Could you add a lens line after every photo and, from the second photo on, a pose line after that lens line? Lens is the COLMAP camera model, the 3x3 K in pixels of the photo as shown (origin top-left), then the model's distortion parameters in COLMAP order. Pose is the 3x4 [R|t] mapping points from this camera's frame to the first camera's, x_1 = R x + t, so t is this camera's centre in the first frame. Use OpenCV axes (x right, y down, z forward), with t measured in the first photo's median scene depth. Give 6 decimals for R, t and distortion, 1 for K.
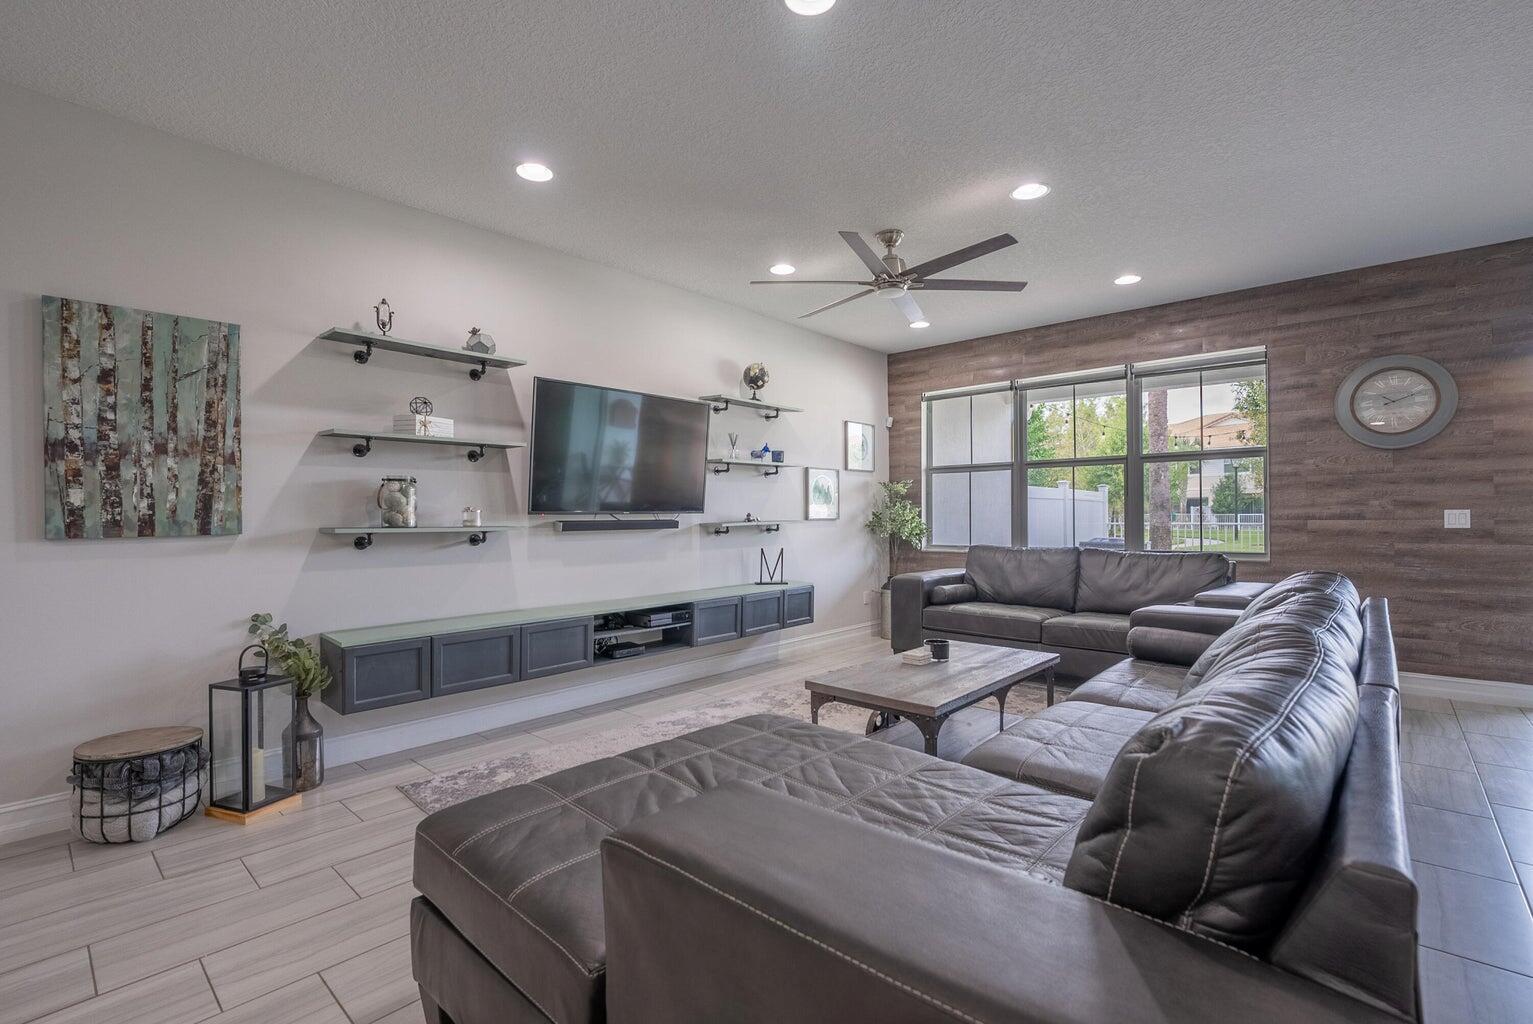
lens RADIAL K [[691.5, 0, 763.2], [0, 691.5, 515.9], [0, 0, 1]] dist [-0.024972, 0.001306]
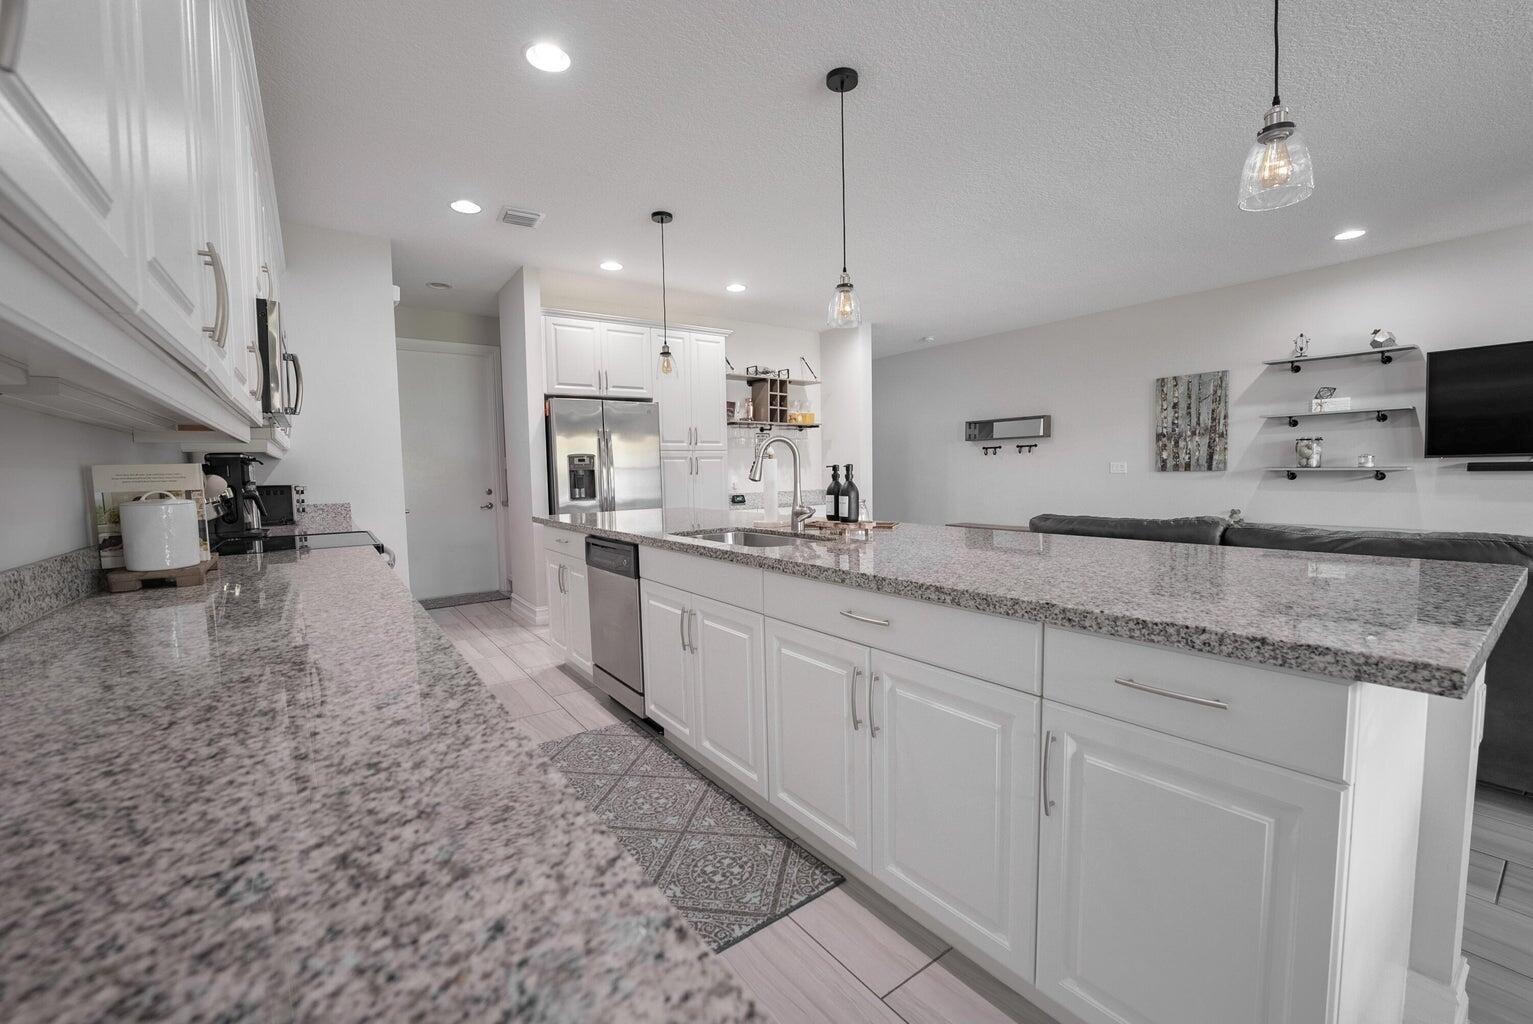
lens RADIAL K [[630.5, 0, 766.9], [0, 630.5, 514.7], [0, 0, 1]] dist [-0.027643, 0.000273]
pose [[-0.203343, 0.079855, -0.975846, 1.038323], [0.020855, 0.996796, 0.077223, -0.010341], [0.978885, -0.004649, -0.204357, -0.000999]]
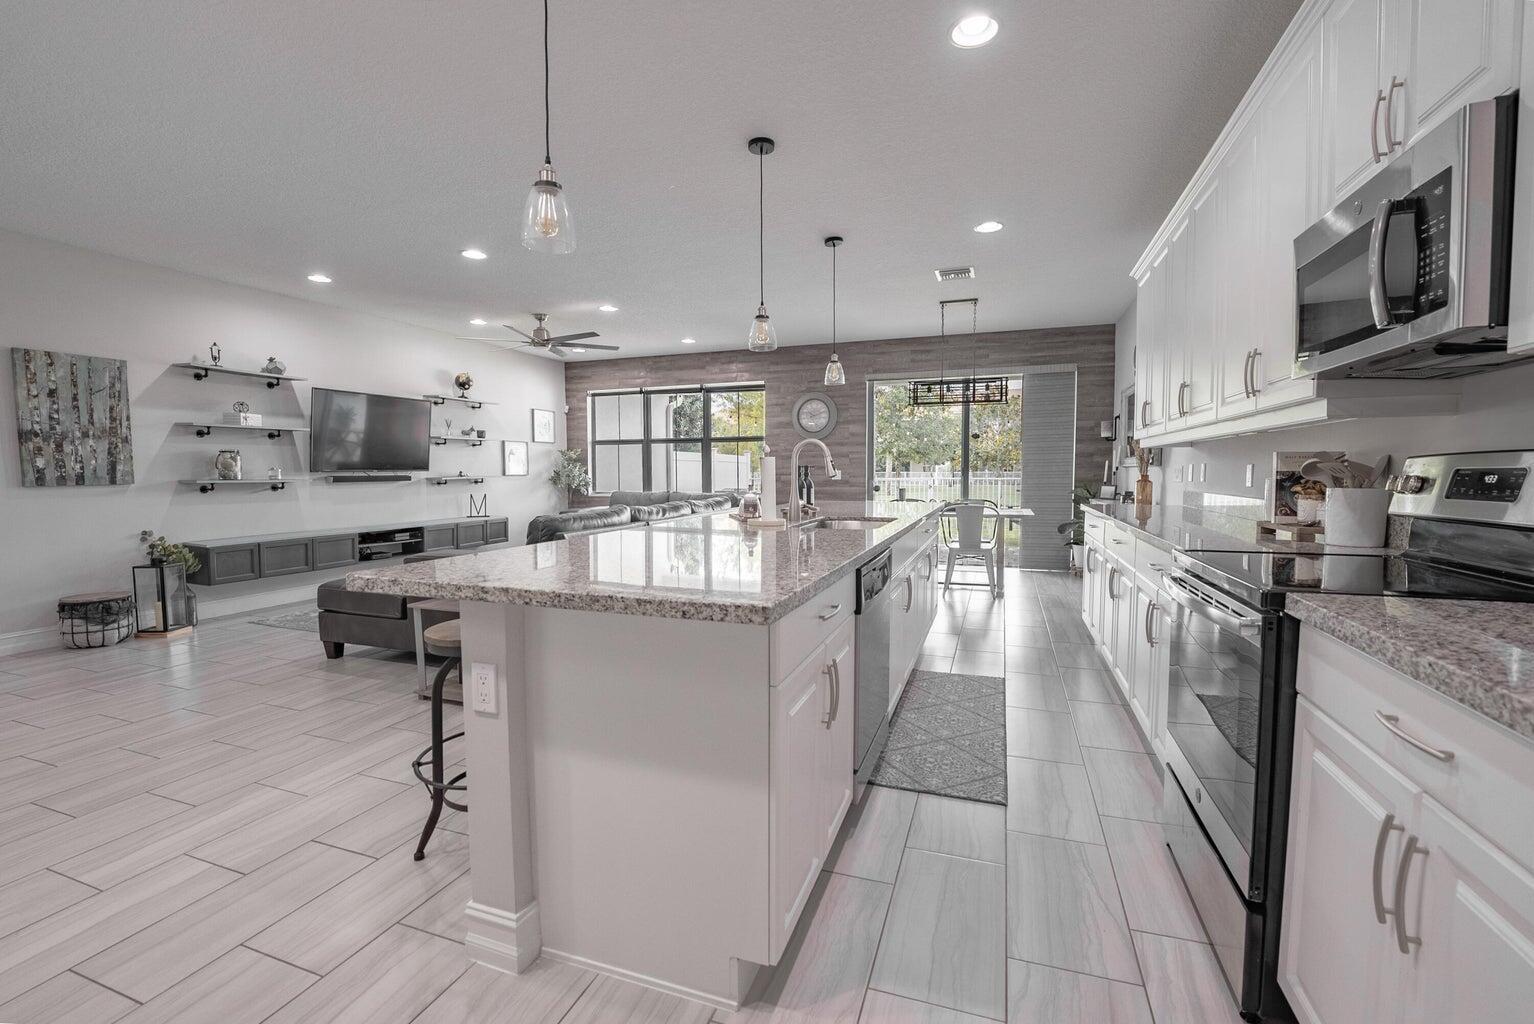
lens RADIAL K [[661.9, 0, 769.4], [0, 661.9, 517.0], [0, 0, 1]] dist [-0.025710, 0.001105]
pose [[0.922218, -0.024067, 0.385921, 0.059023], [-0.001427, 0.997843, 0.065637, 0.000763], [-0.386668, -0.061082, 0.920194, -0.823624]]
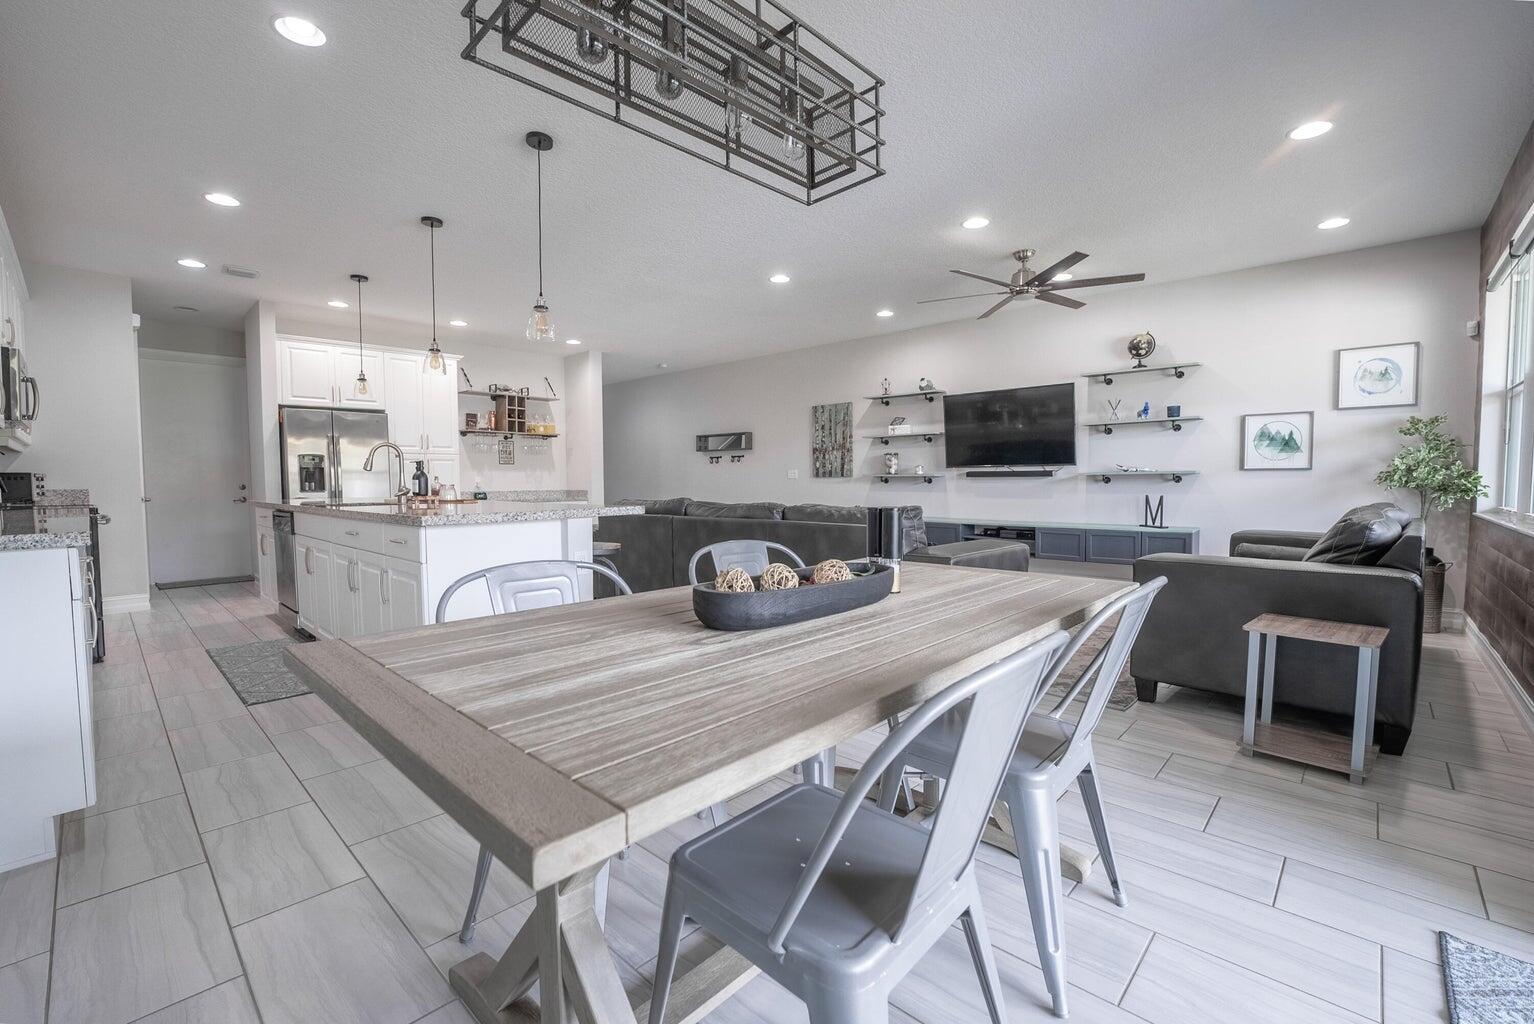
lens RADIAL K [[661.9, 0, 774.0], [0, 661.9, 513.2], [0, 0, 1]] dist [-0.025710, 0.001105]
pose [[-0.010935, 0.056638, -0.998335, 1.462599], [0.004353, 0.998388, 0.056594, 0.016154], [0.999931, -0.003727, -0.011164, 0.520342]]
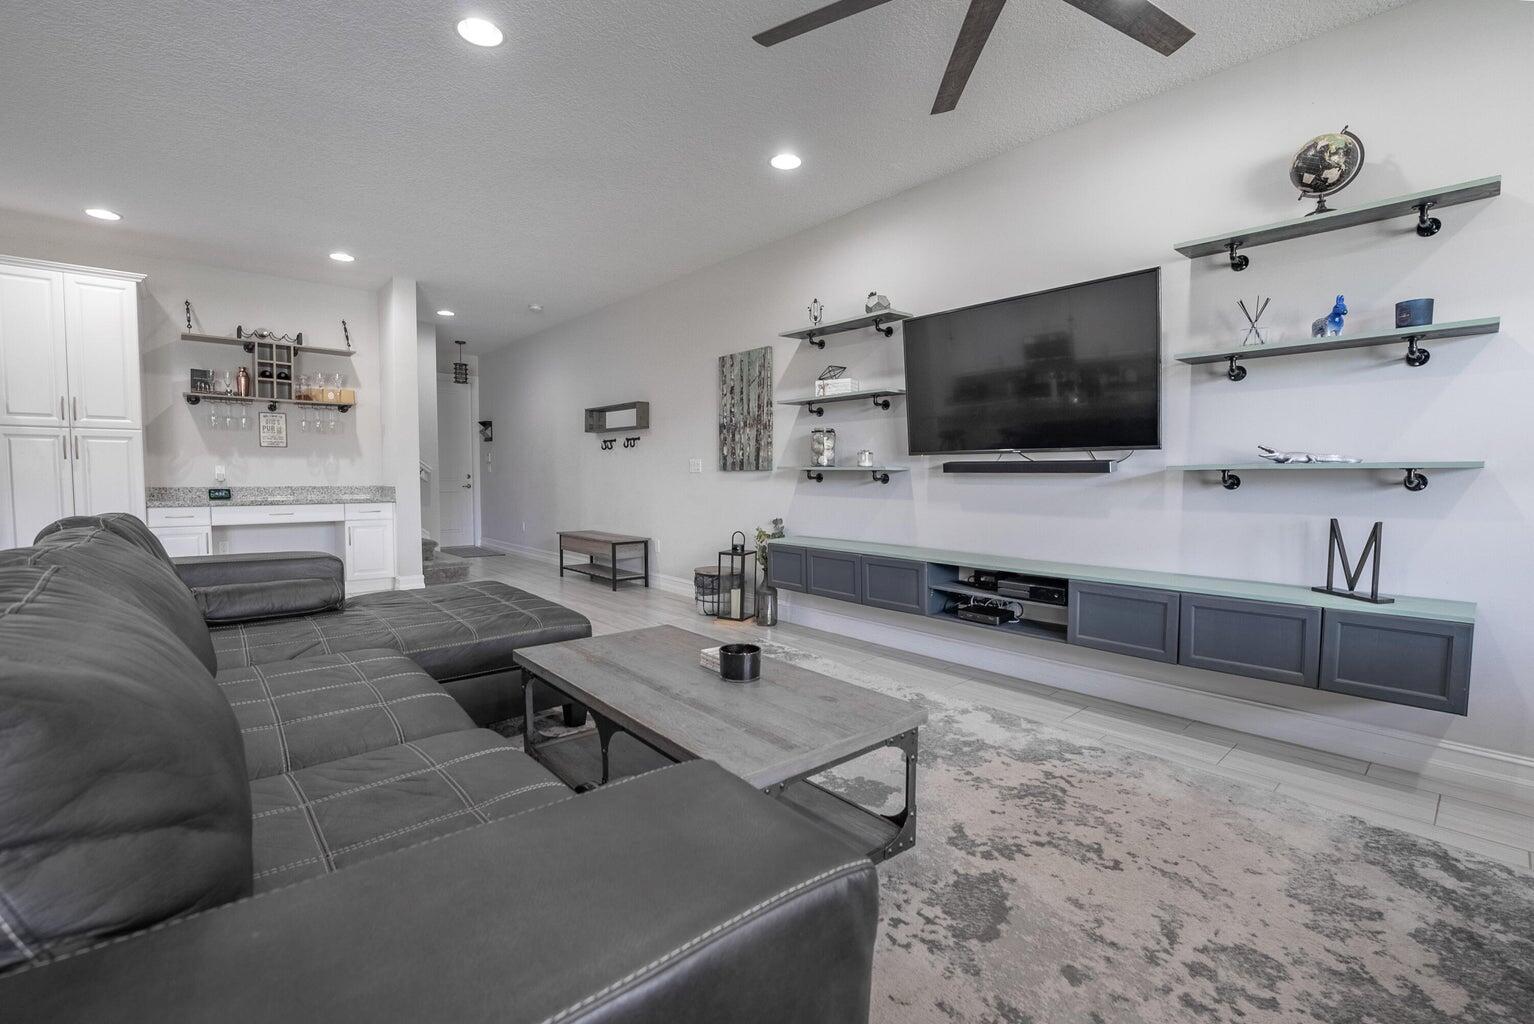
lens RADIAL K [[661.9, 0, 781.4], [0, 661.9, 516.3], [0, 0, 1]] dist [-0.025710, 0.001105]
pose [[-0.100284, 0.067191, -0.992688, 0.650385], [-0.005911, 0.997659, 0.068125, 0.021886], [0.994941, 0.012700, -0.099652, 0.878851]]
